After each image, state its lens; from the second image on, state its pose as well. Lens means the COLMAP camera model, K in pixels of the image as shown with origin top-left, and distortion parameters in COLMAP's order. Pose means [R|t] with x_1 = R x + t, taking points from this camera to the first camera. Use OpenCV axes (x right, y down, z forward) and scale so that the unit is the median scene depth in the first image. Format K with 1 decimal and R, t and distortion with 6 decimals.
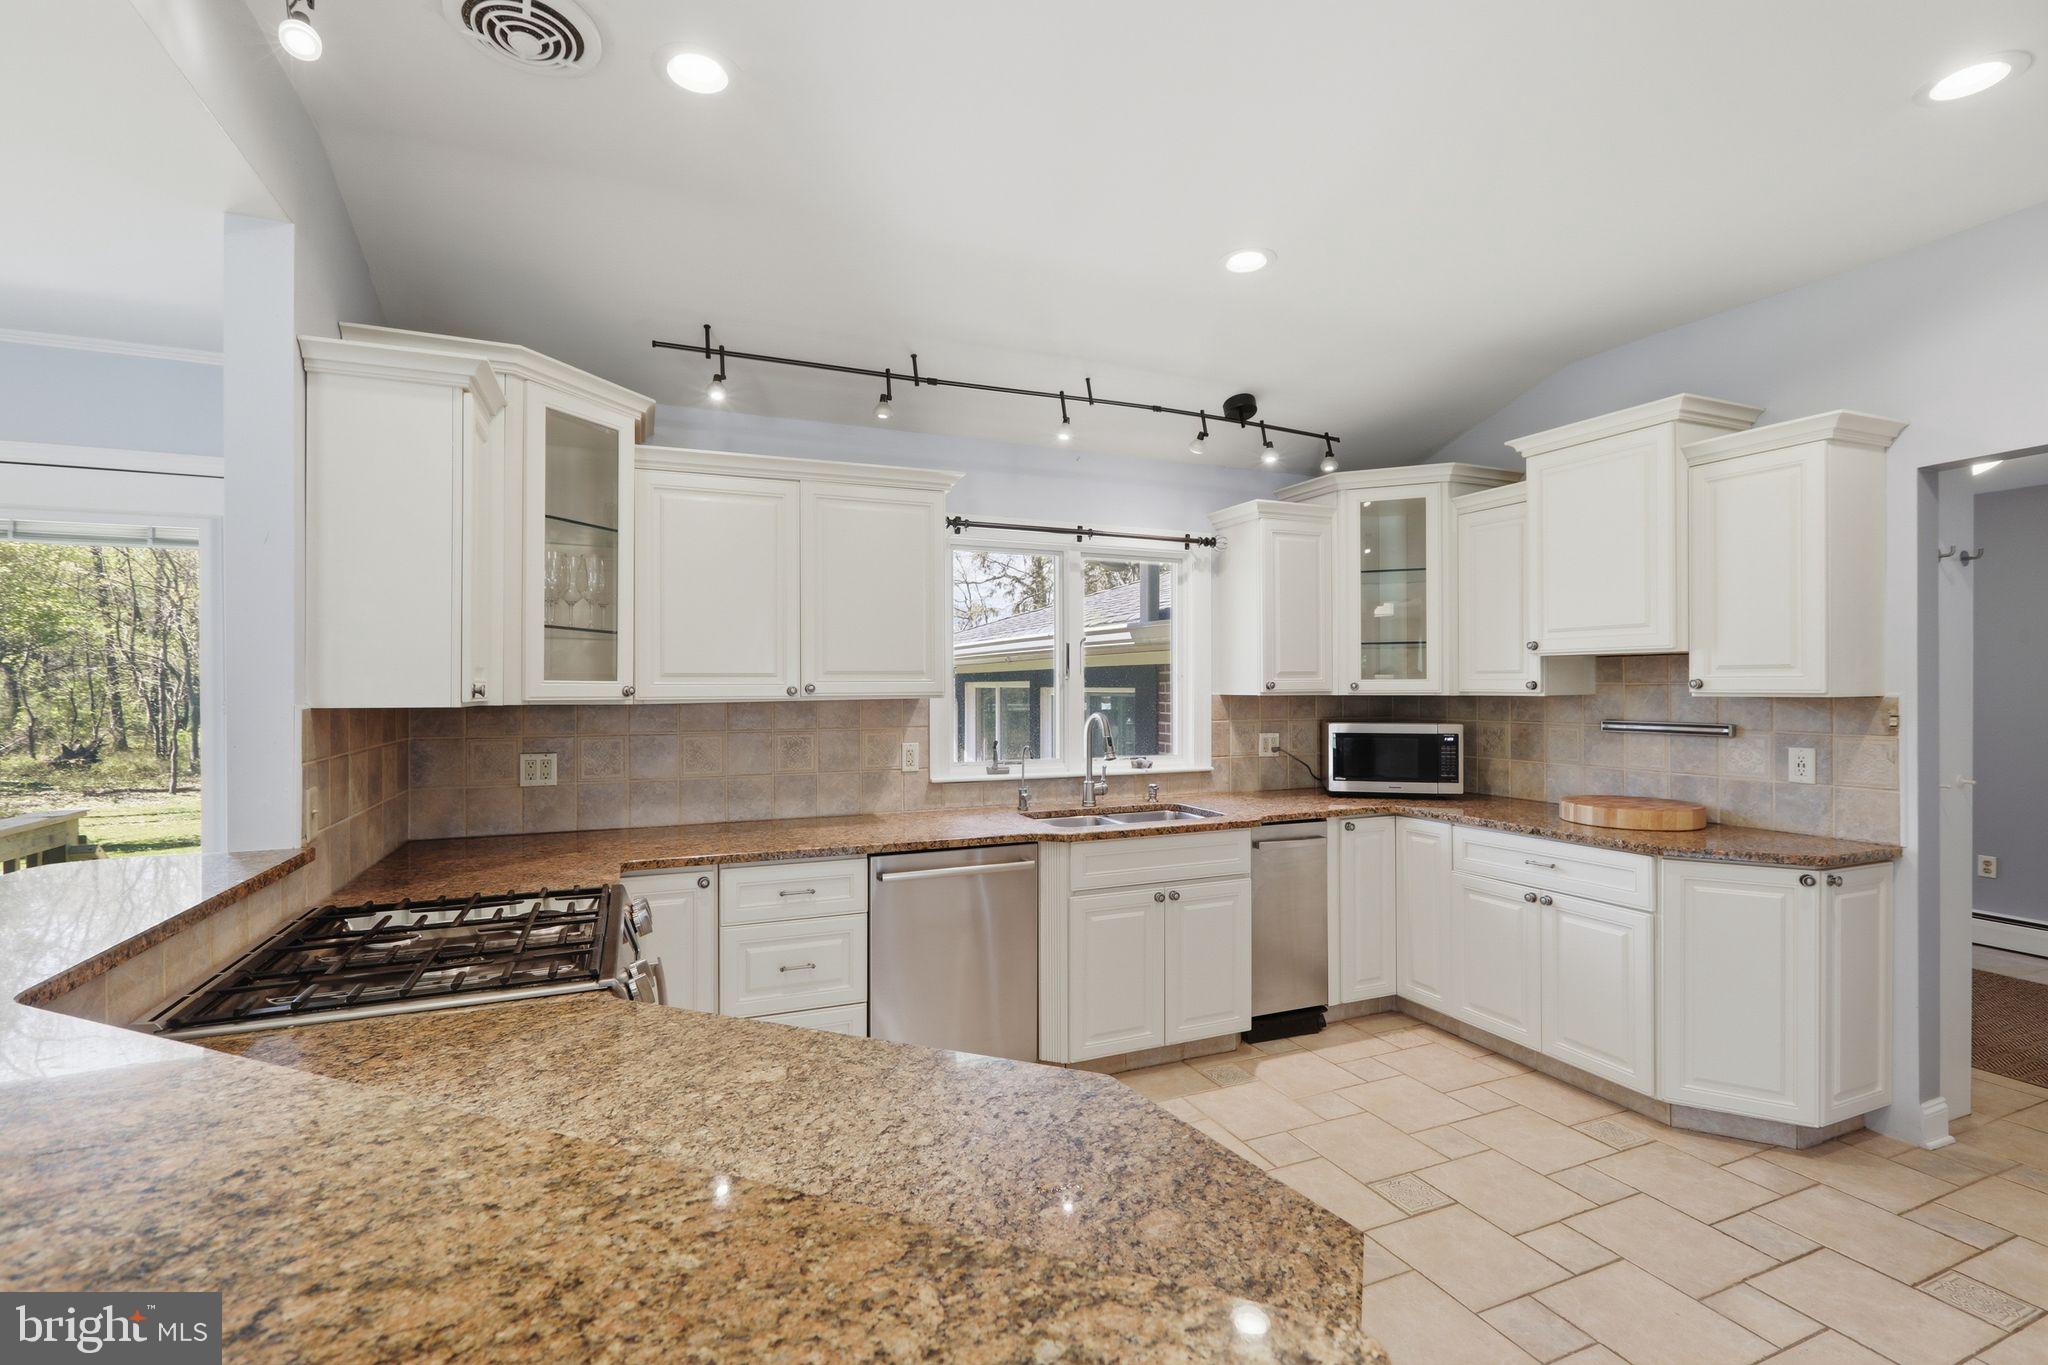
lens RADIAL K [[923.4, 0, 1025.2], [0, 923.4, 681.2], [0, 0, 1]] dist [-0.006602, 0.004318]
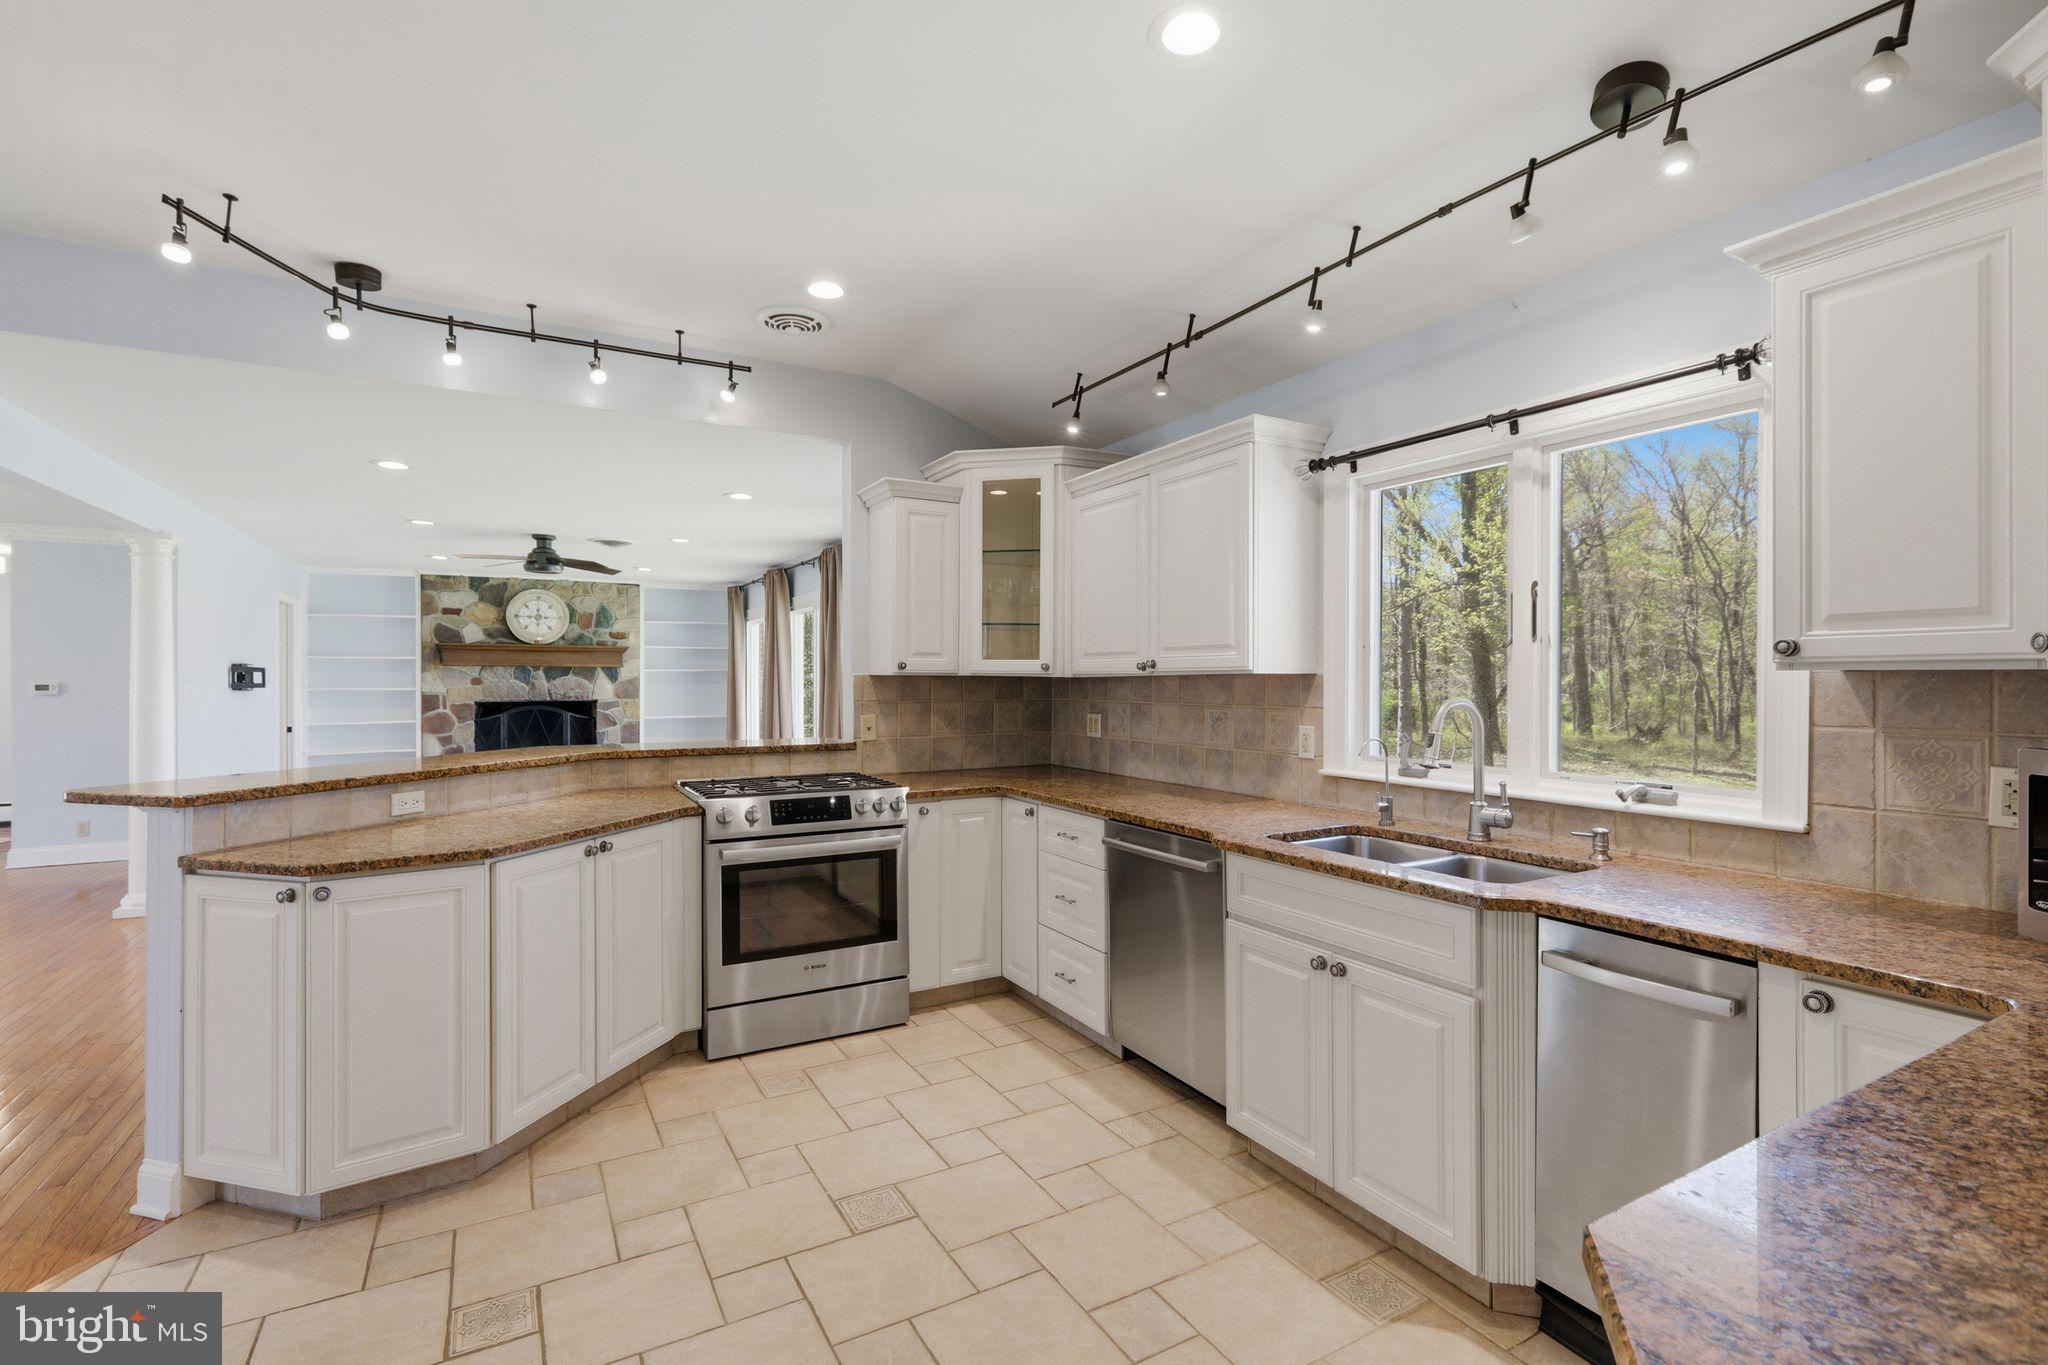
lens RADIAL K [[923.4, 0, 1028.6], [0, 923.4, 679.8], [0, 0, 1]] dist [-0.006602, 0.004318]
pose [[0.111239, 0.004099, -0.993785, 0.787977], [0.001809, 0.999989, 0.004327, 0.020380], [0.993792, -0.002279, 0.111230, 0.700038]]
